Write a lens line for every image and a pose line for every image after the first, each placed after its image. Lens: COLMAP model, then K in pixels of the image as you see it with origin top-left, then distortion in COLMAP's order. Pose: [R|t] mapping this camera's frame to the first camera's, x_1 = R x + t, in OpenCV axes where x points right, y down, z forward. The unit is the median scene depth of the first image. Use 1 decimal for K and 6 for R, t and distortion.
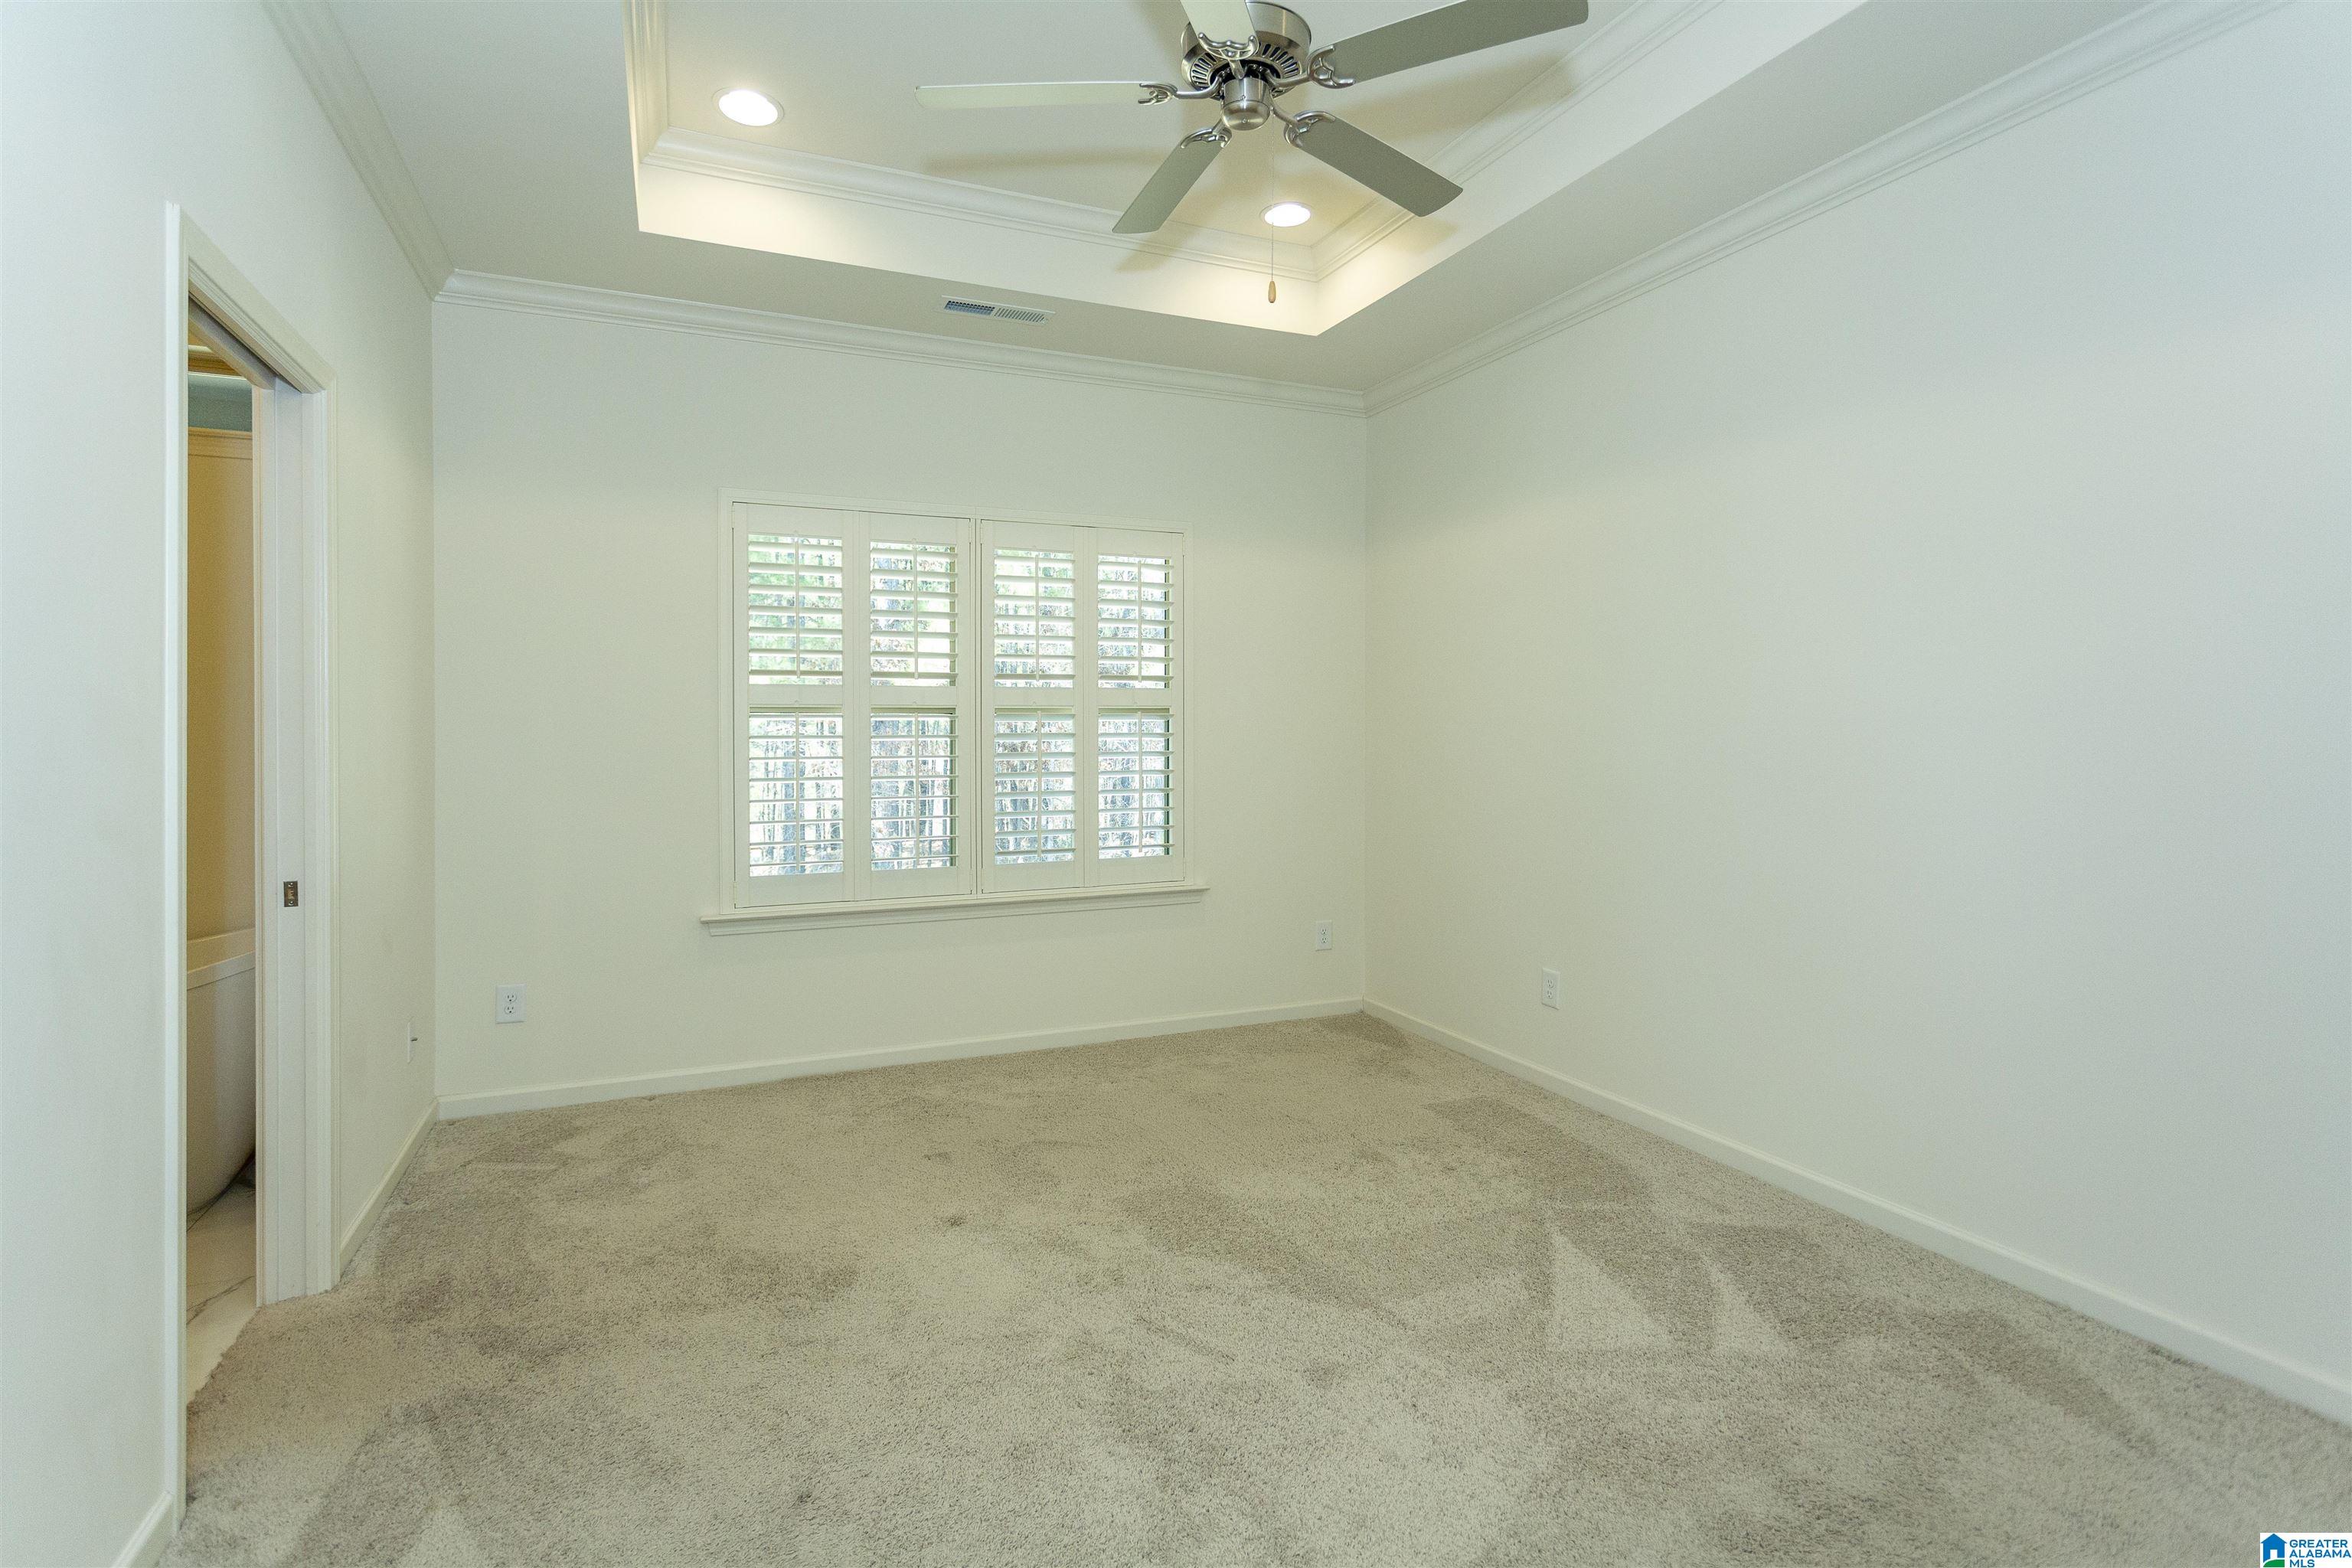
lens RADIAL K [[1131.1, 0, 1159.8], [0, 1131.1, 735.2], [0, 0, 1]] dist [0.001510, 0.000683]
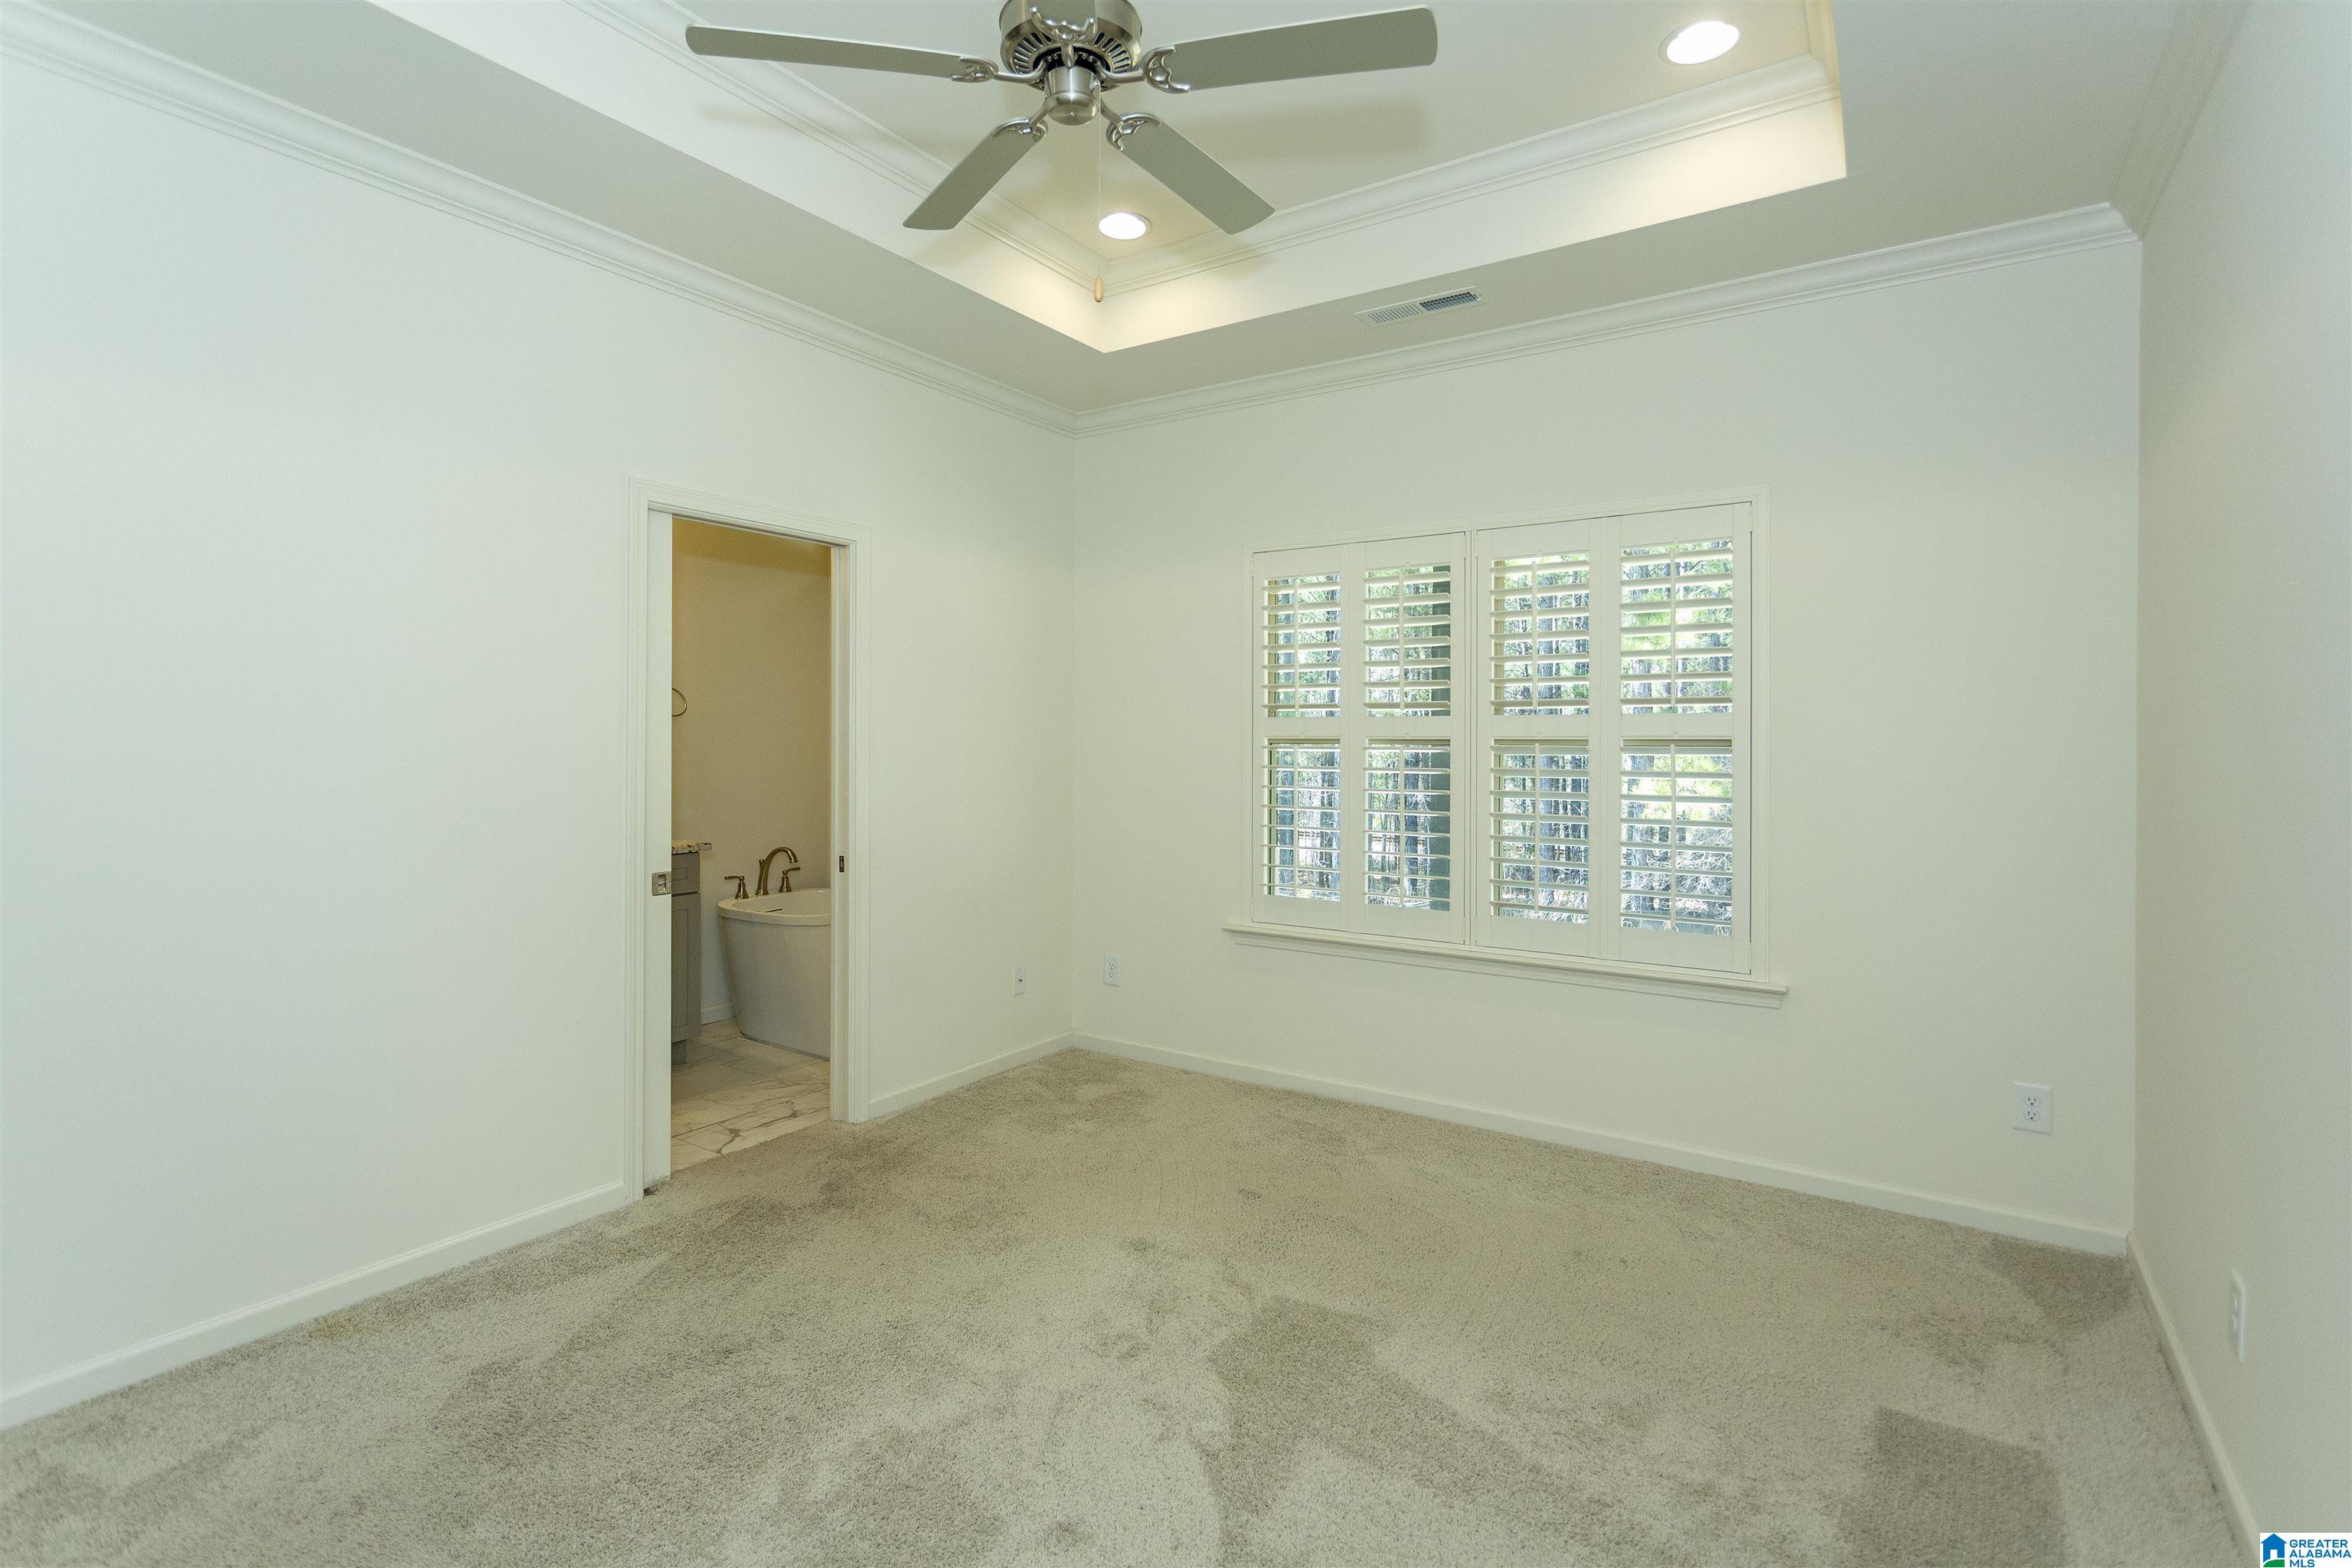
lens RADIAL K [[1116.9, 0, 1168.6], [0, 1116.9, 751.6], [0, 0, 1]] dist [0.000812, 0.001148]
pose [[0.547268, 0.011250, -0.836882, 0.595946], [-0.010771, 0.999922, 0.006398, -0.023202], [0.836888, 0.005513, 0.547346, 0.408544]]
